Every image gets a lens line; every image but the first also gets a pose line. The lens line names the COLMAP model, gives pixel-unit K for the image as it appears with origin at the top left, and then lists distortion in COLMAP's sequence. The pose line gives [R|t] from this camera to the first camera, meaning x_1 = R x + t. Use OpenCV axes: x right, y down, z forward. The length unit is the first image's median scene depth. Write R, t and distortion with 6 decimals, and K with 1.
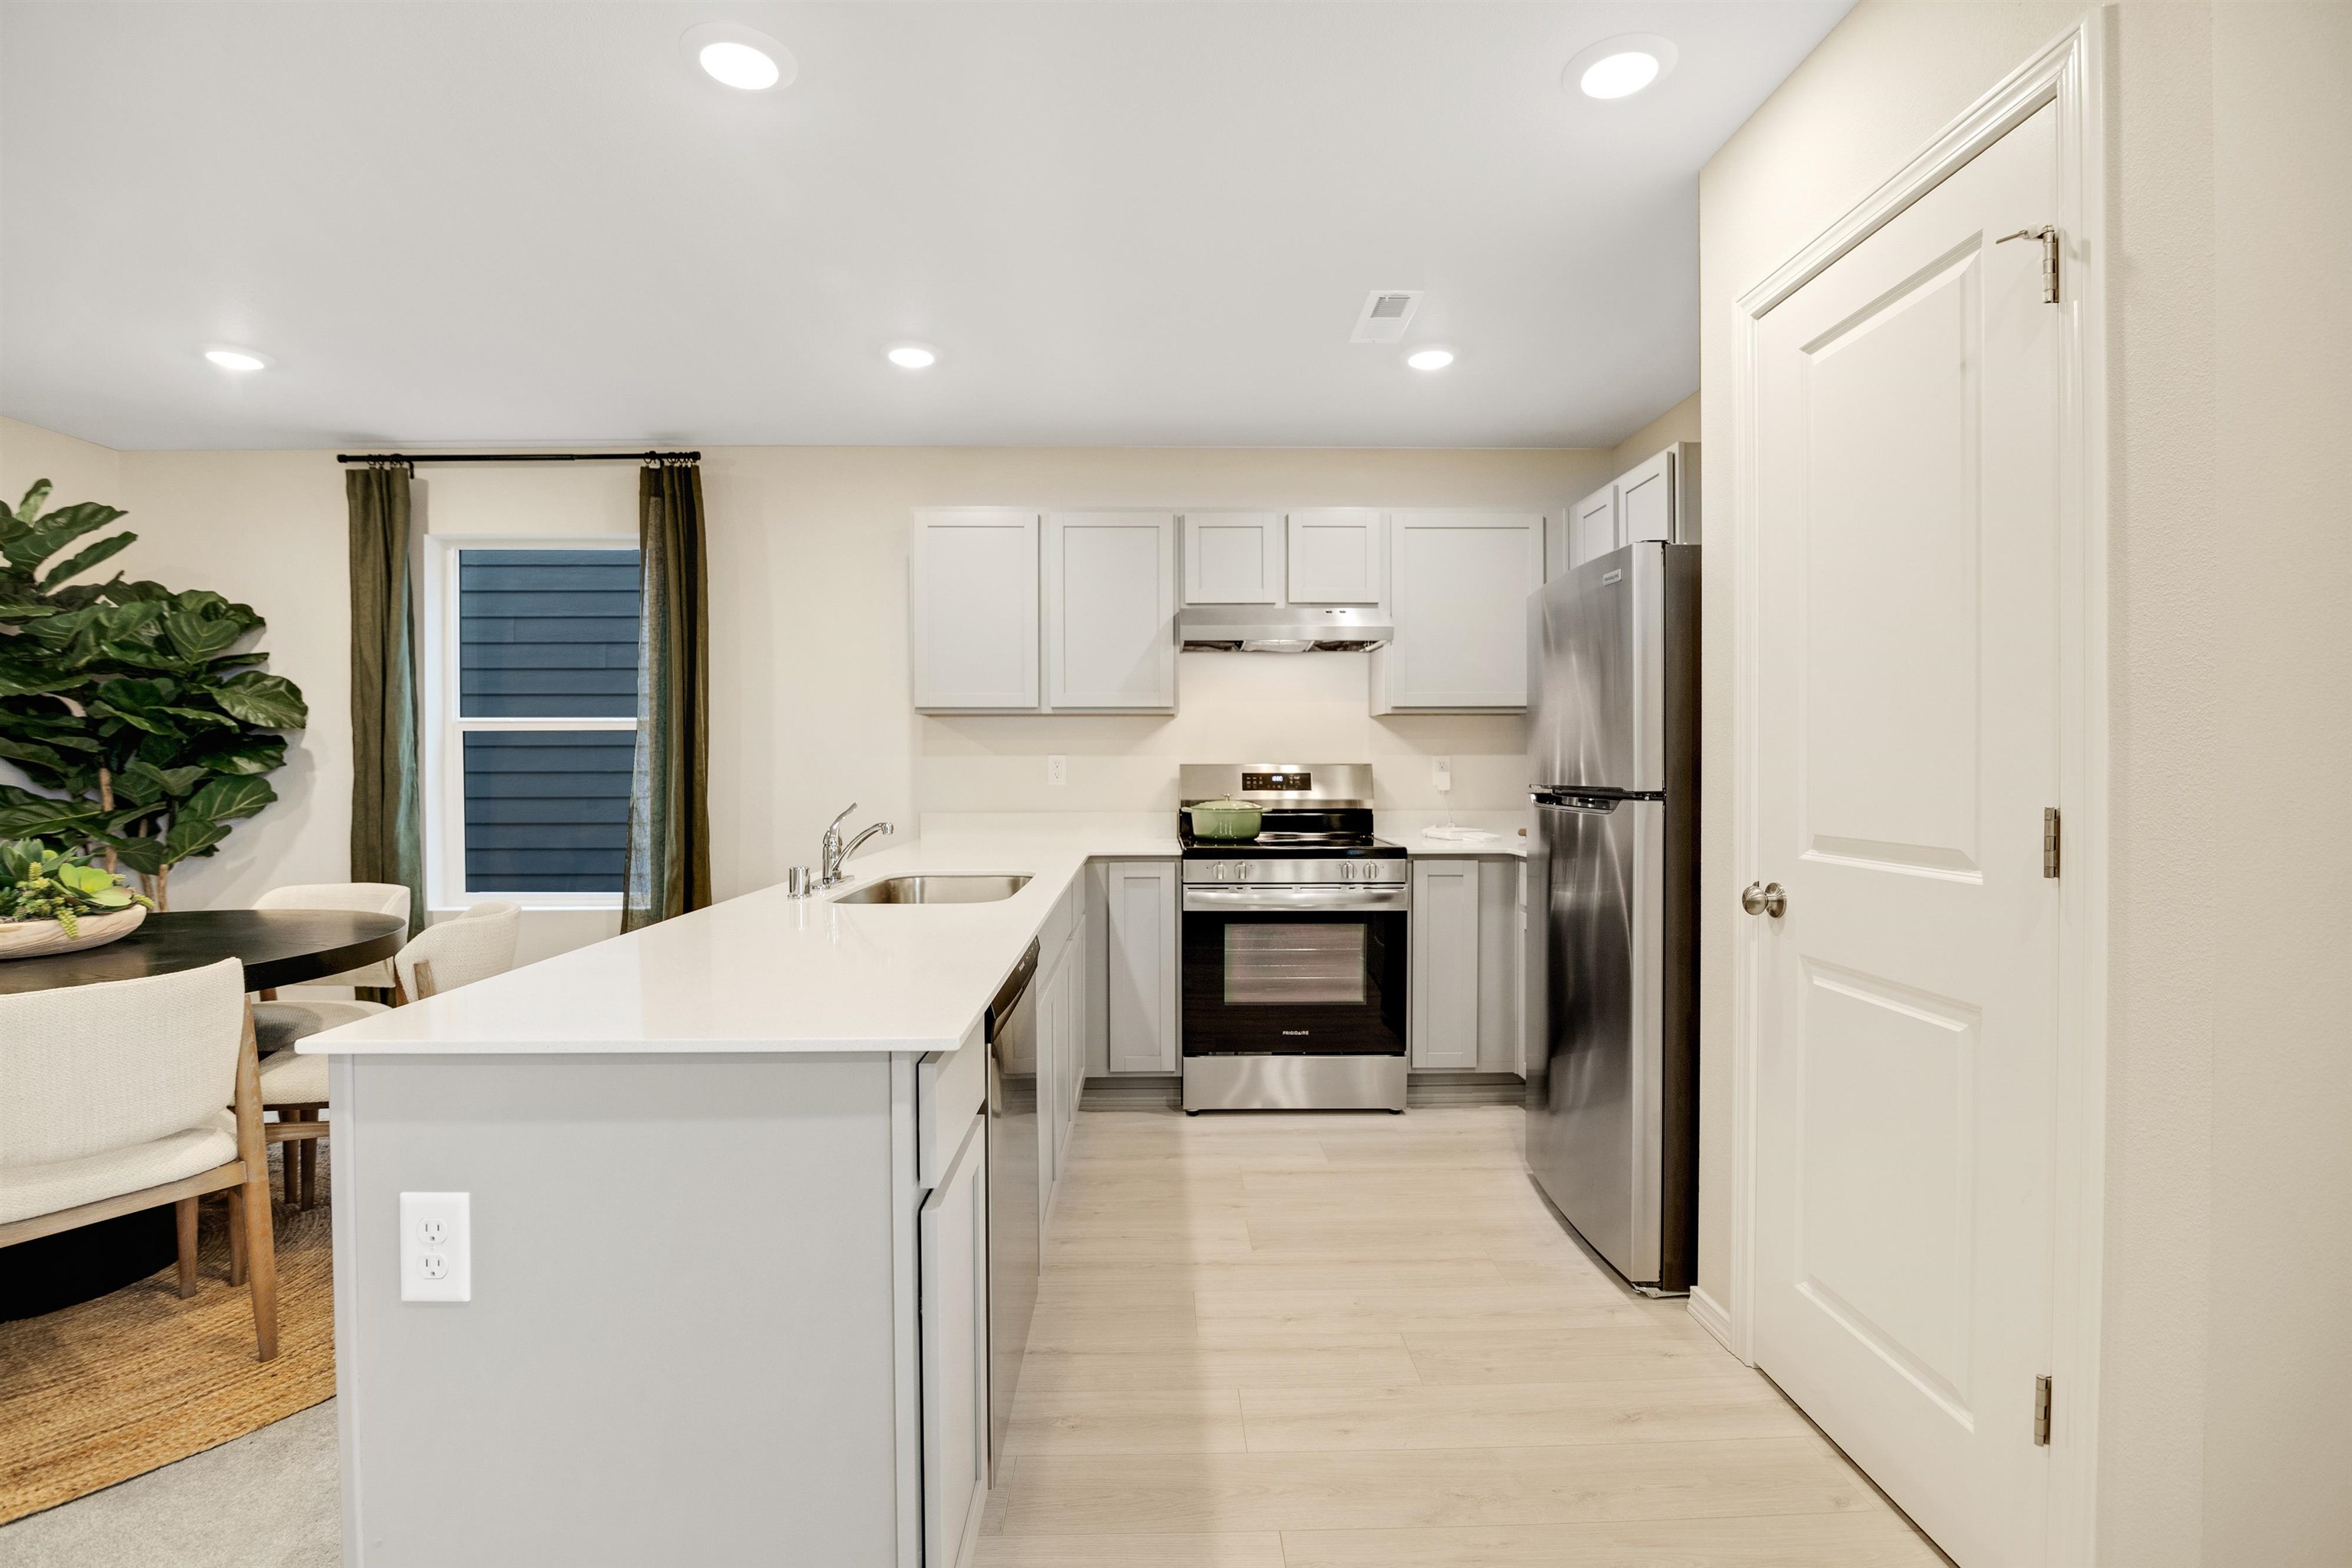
lens RADIAL K [[1083.1, 0, 1177.8], [0, 1083.1, 777.6], [0, 0, 1]] dist [-0.016523, 0.000084]
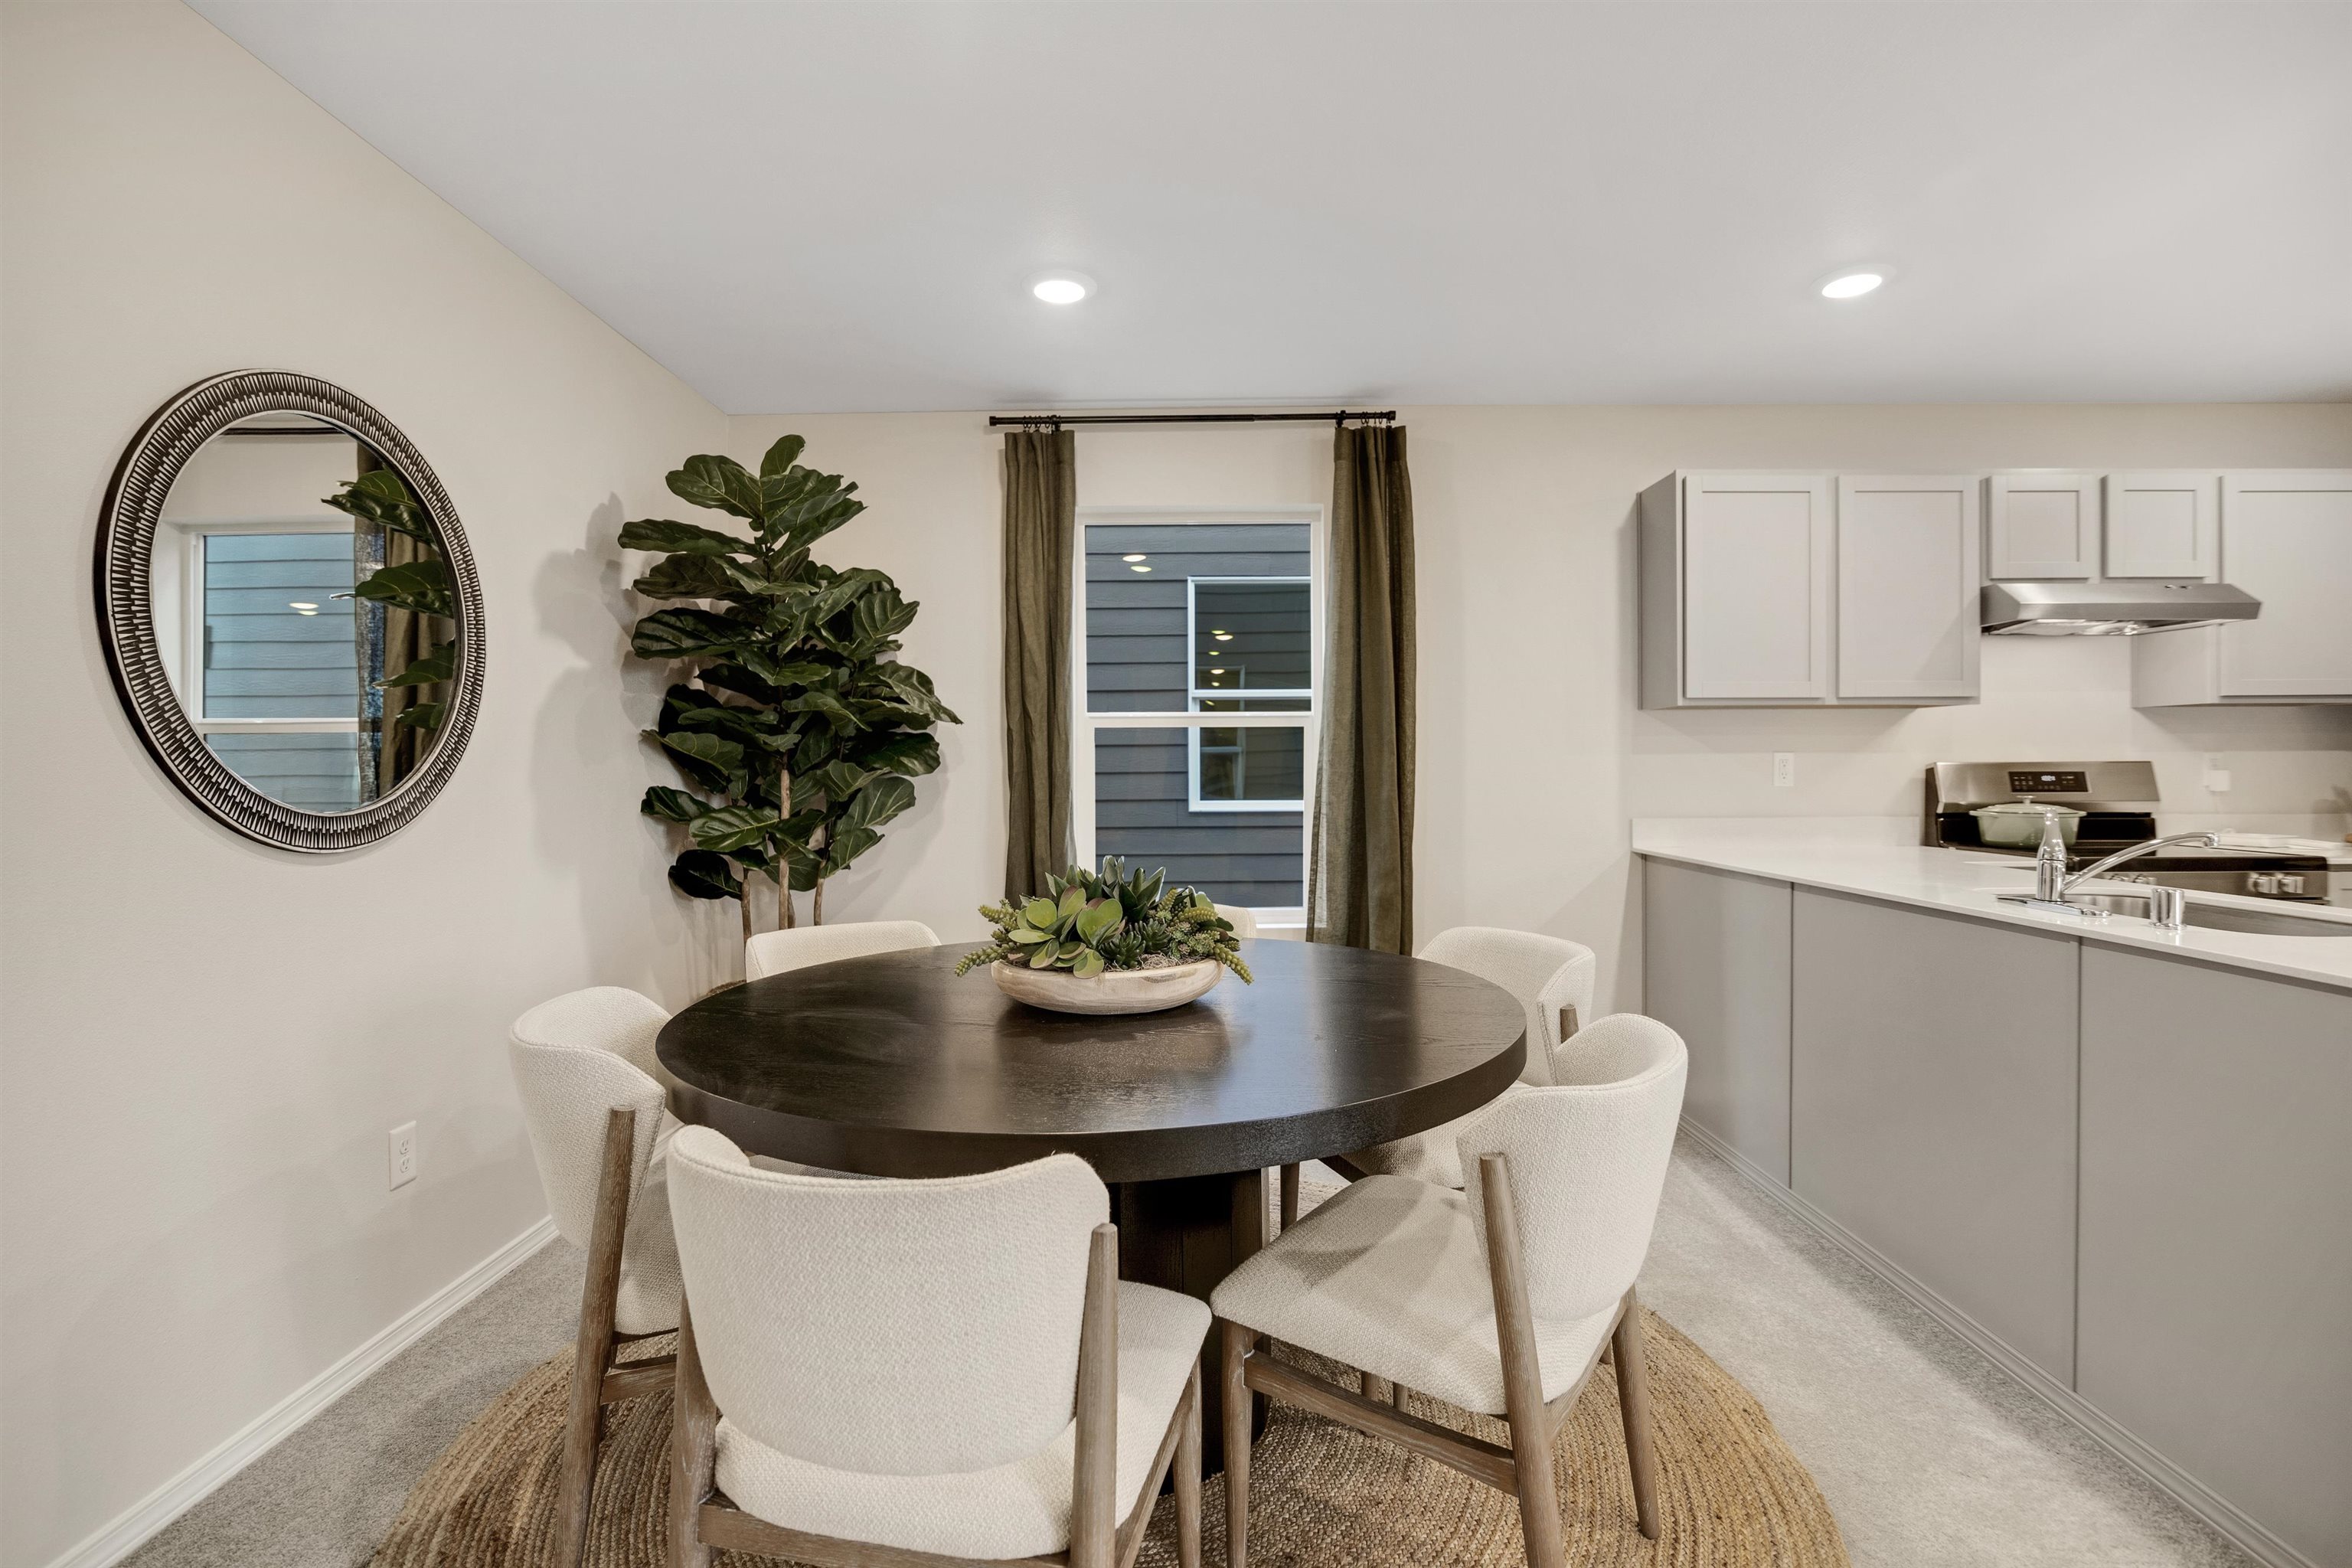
lens RADIAL K [[1083.1, 0, 1181.6], [0, 1083.1, 776.4], [0, 0, 1]] dist [-0.016523, 0.000084]
pose [[0.999505, -0.002767, -0.031330, -0.620293], [0.002737, 0.999996, -0.001001, -0.001736], [0.031332, 0.000915, 0.999509, 0.112847]]
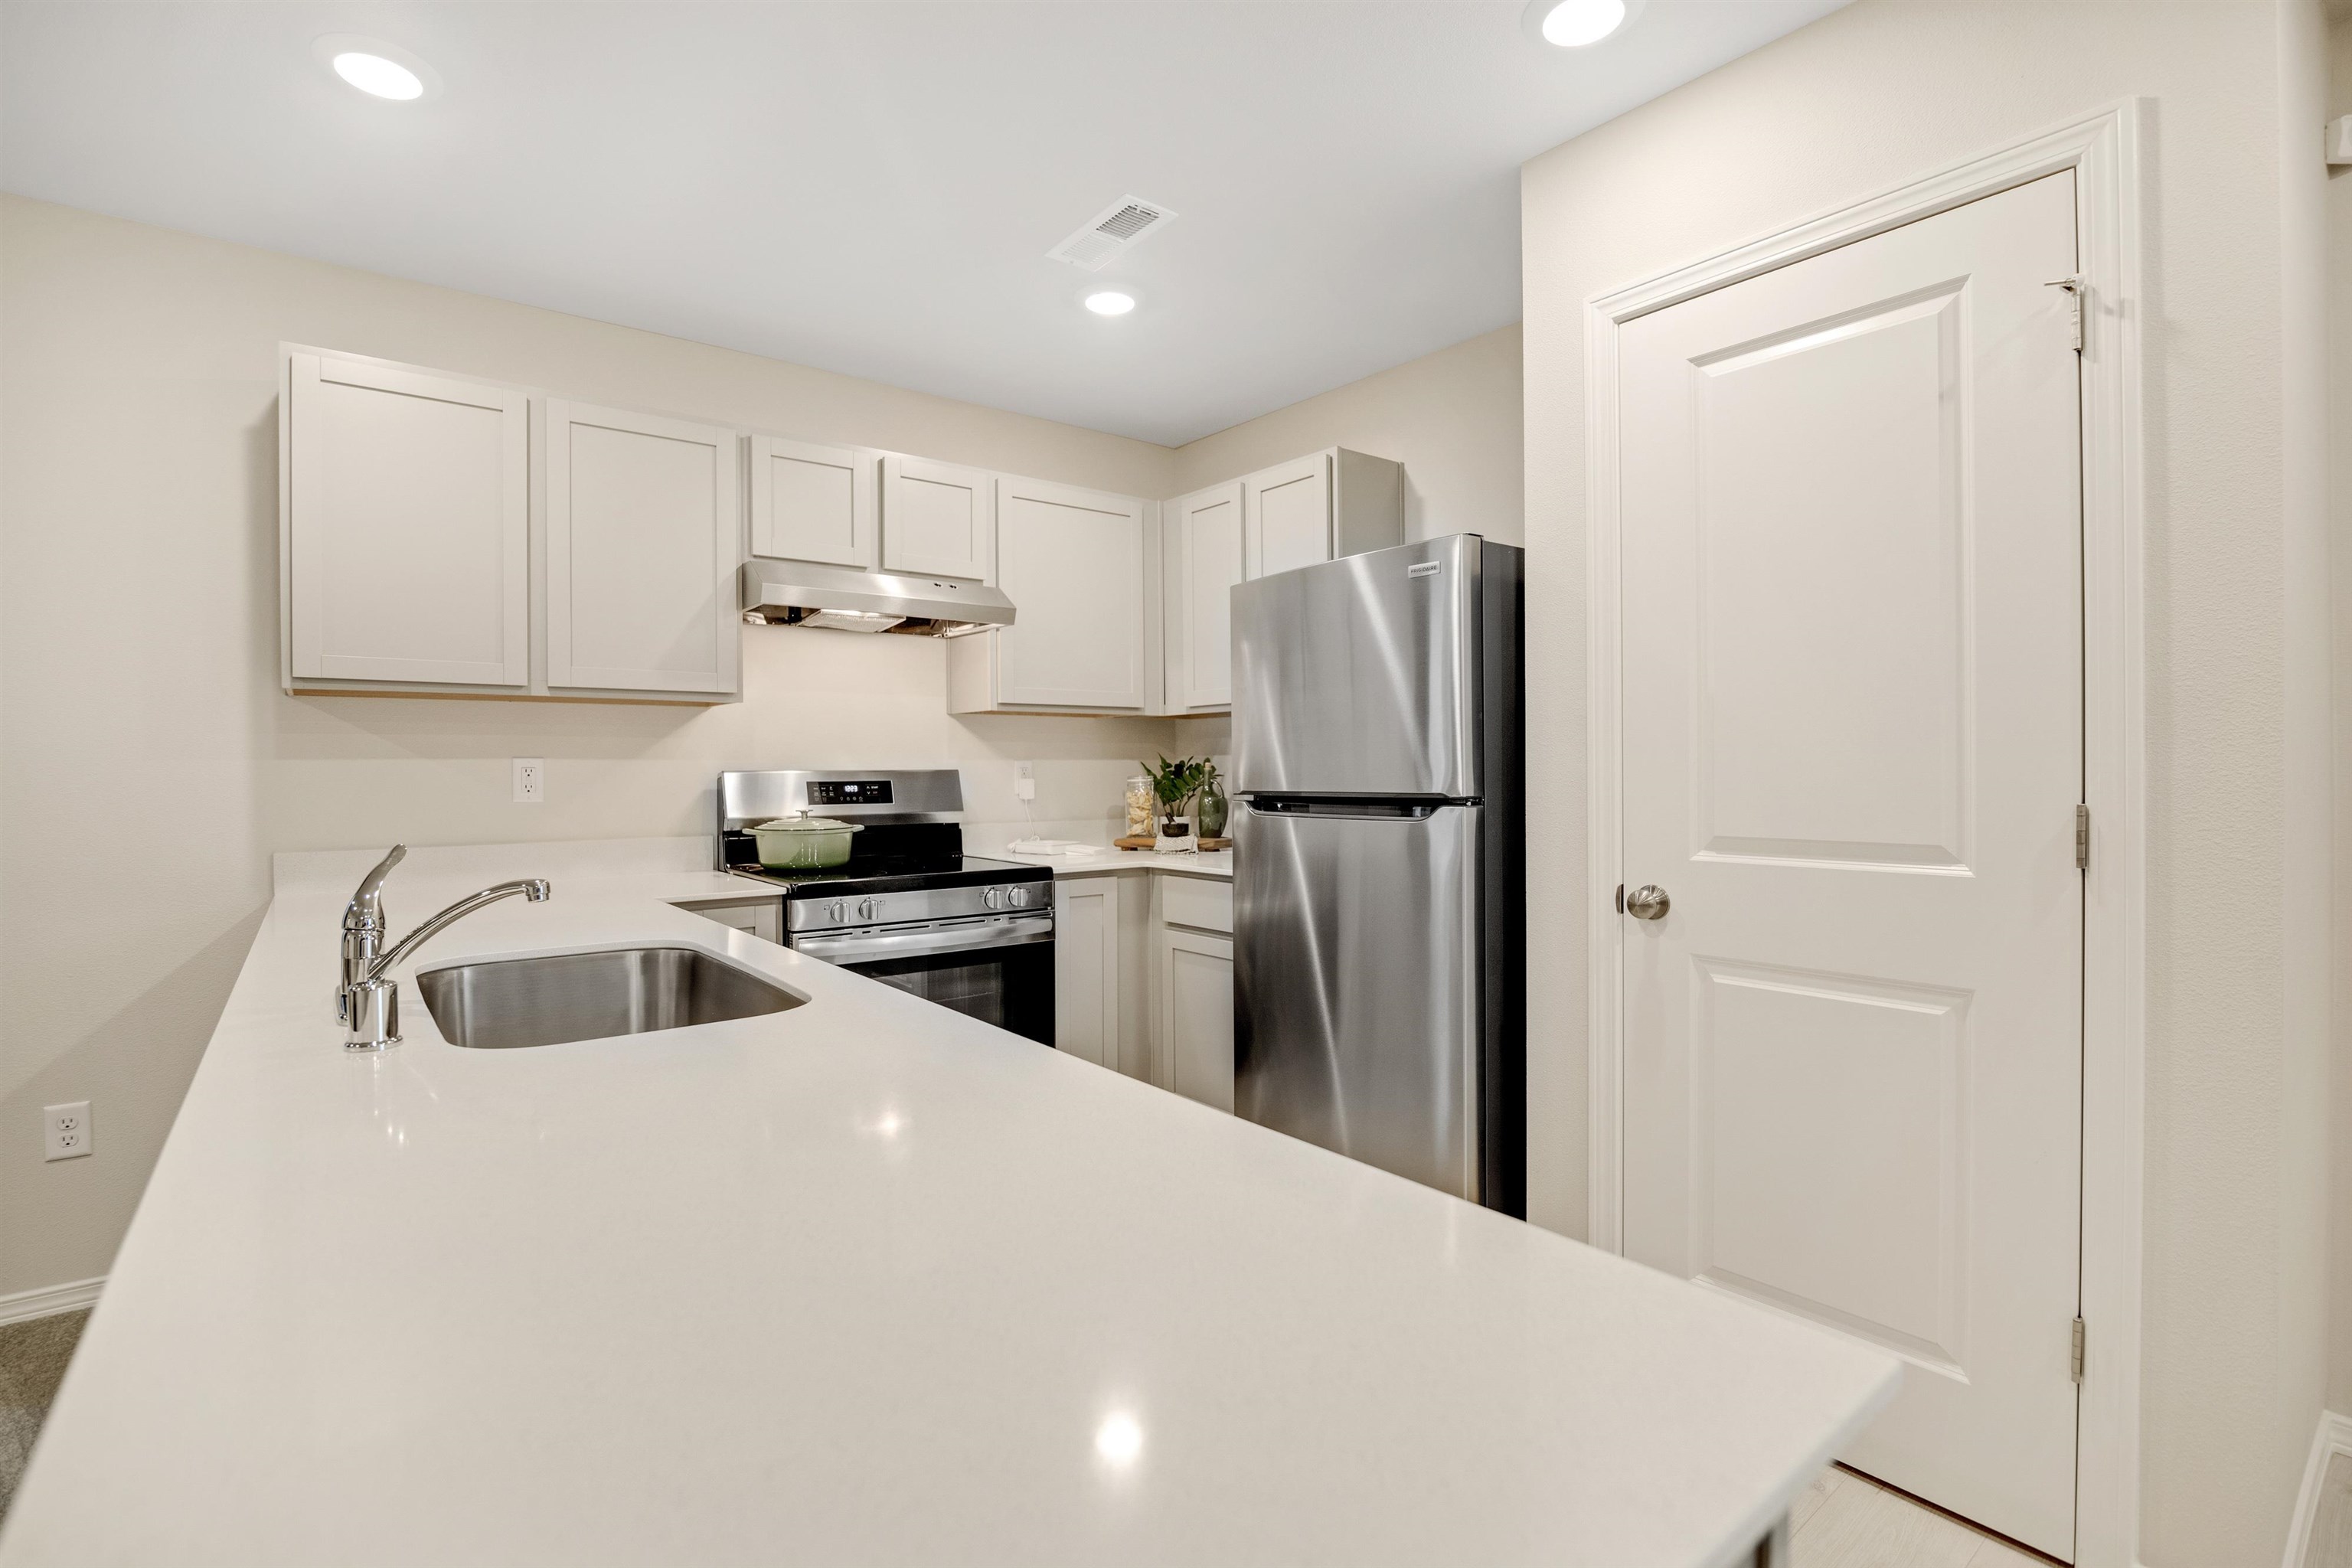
lens RADIAL K [[1083.1, 0, 1172.0], [0, 1083.1, 776.1], [0, 0, 1]] dist [-0.016523, 0.000084]
pose [[0.801309, -0.006610, 0.598215, -0.207311], [0.011042, 0.999932, -0.003741, -0.002772], [-0.598149, 0.009603, 0.801327, 0.232682]]
